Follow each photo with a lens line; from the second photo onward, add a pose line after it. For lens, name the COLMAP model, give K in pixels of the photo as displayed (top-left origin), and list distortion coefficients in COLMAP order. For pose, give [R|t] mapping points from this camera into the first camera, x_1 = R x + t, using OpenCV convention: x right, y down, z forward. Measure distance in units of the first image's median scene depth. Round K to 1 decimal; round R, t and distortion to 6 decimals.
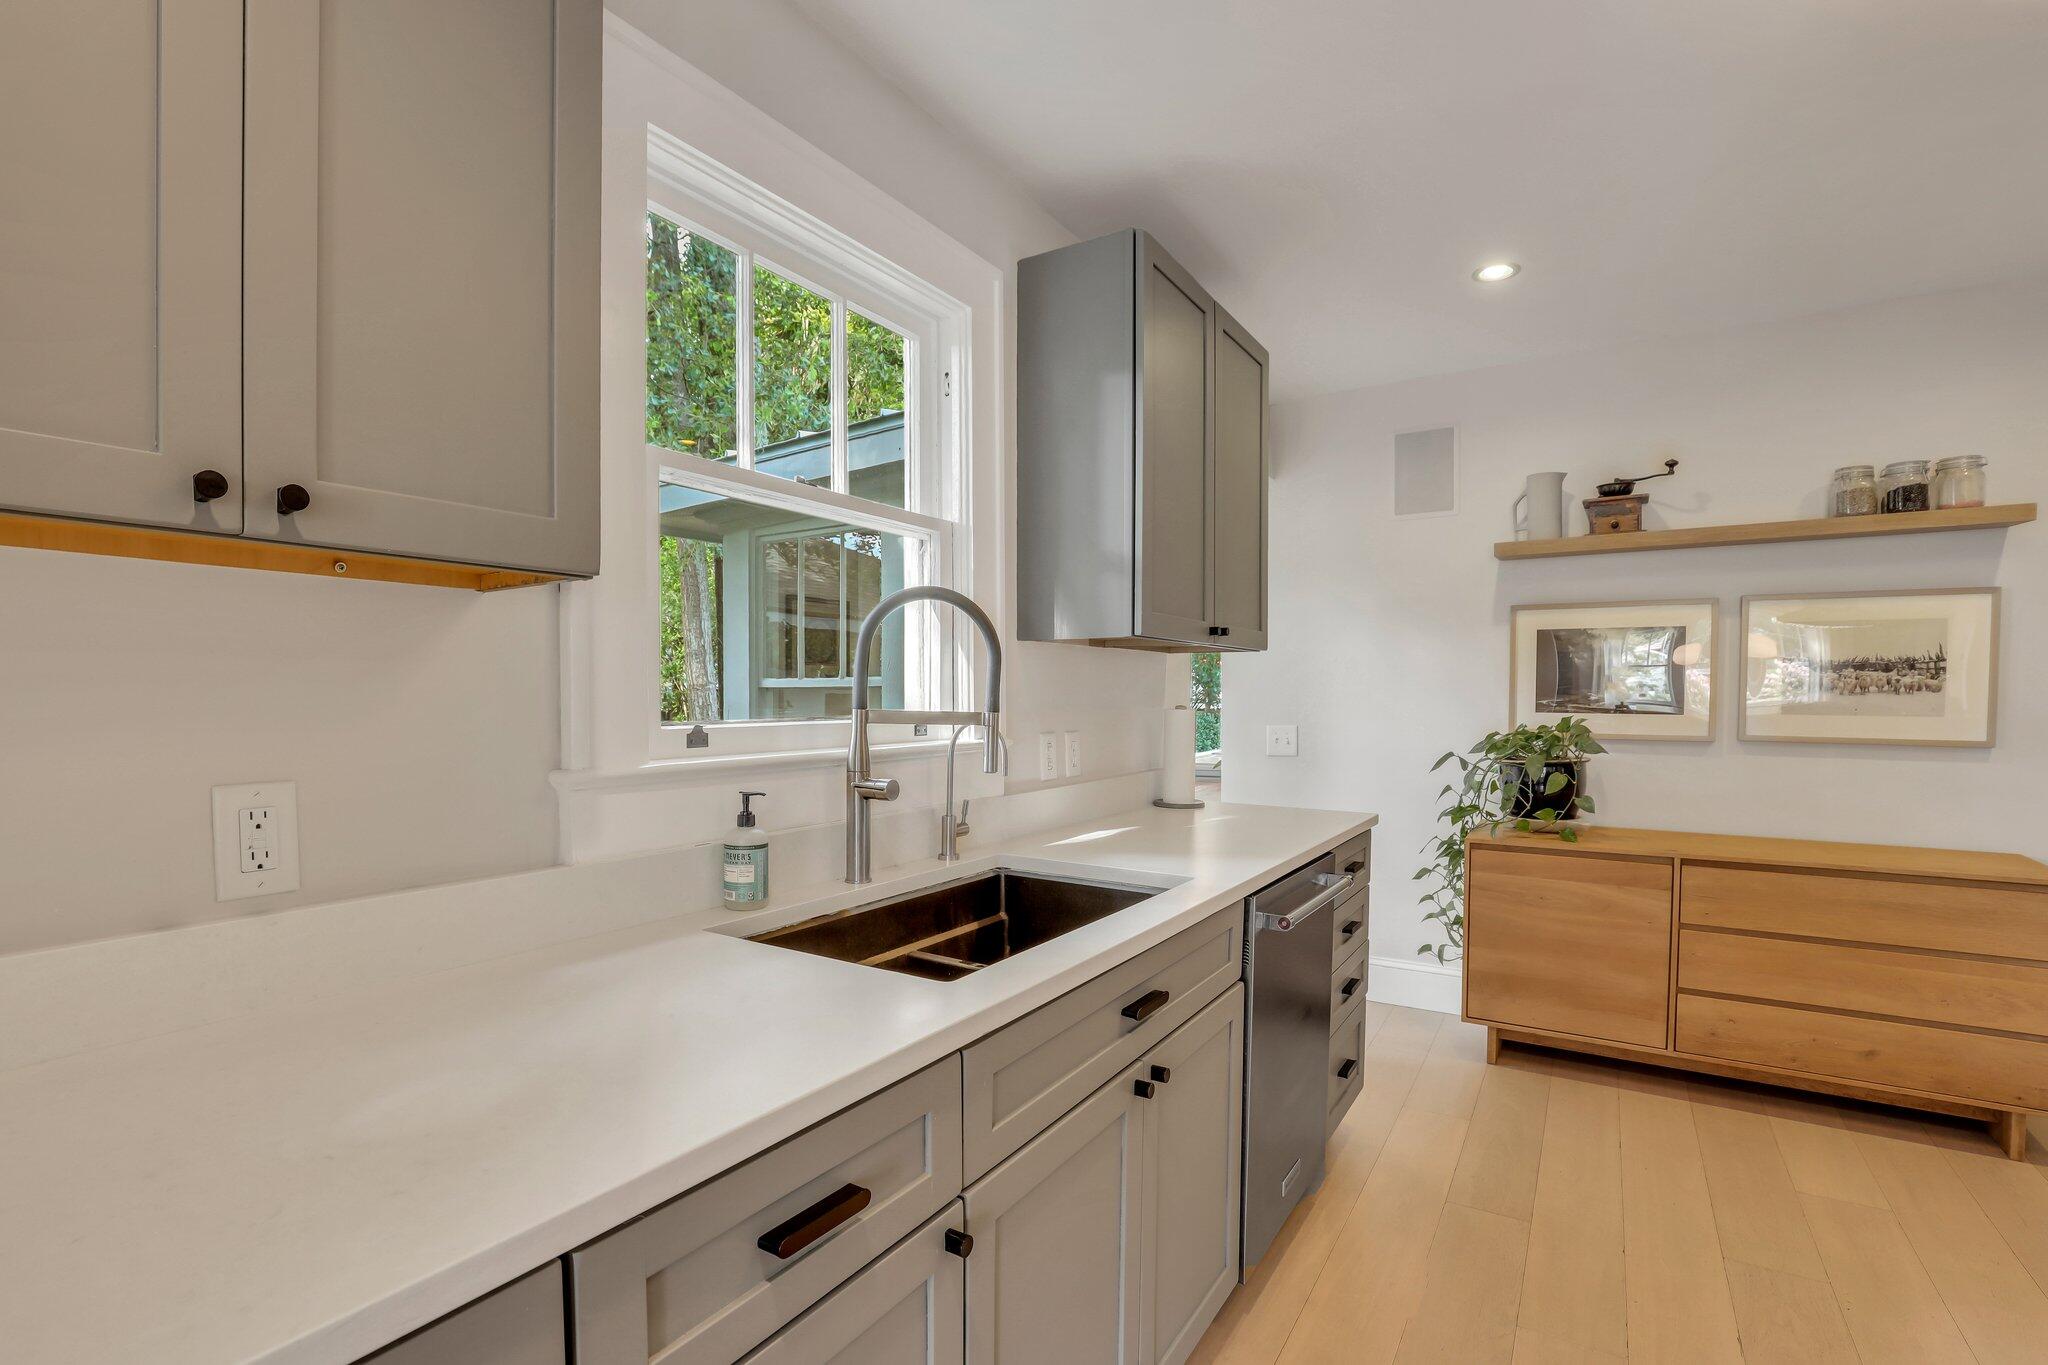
lens RADIAL K [[946.9, 0, 1025.0], [0, 946.9, 711.9], [0, 0, 1]] dist [-0.033541, 0.007242]
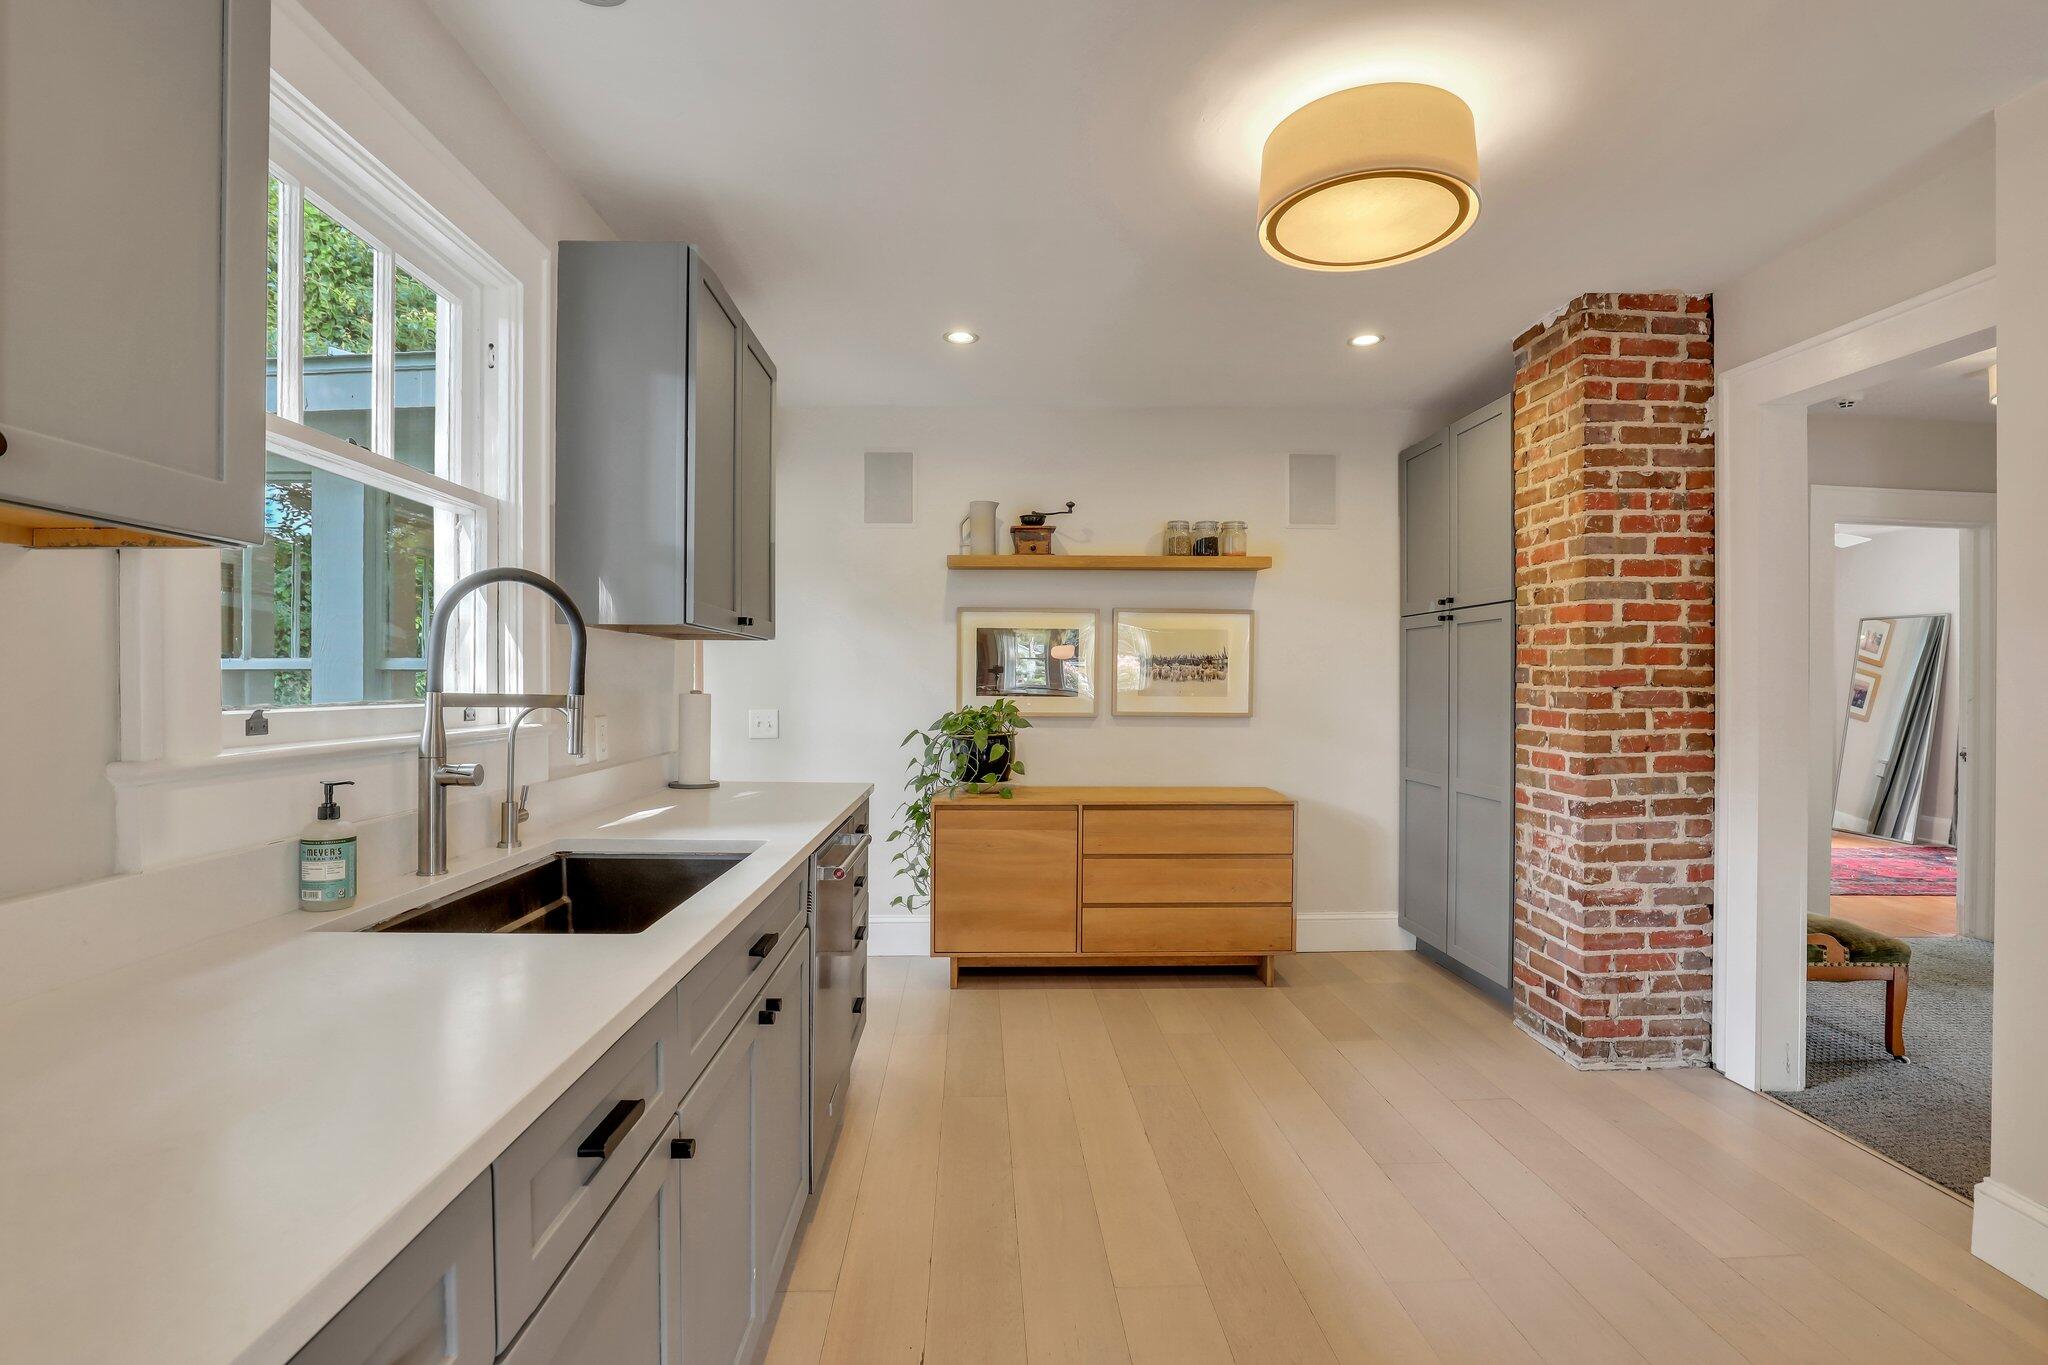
lens RADIAL K [[949.5, 0, 1024.0], [0, 949.5, 682.5], [0, 0, 1]] dist [-0.023041, 0.000258]
pose [[0.825758, 0.002192, 0.564021, -0.124573], [0.008291, 0.999837, -0.016025, 0.004336], [-0.563964, 0.017909, 0.825605, -0.066797]]
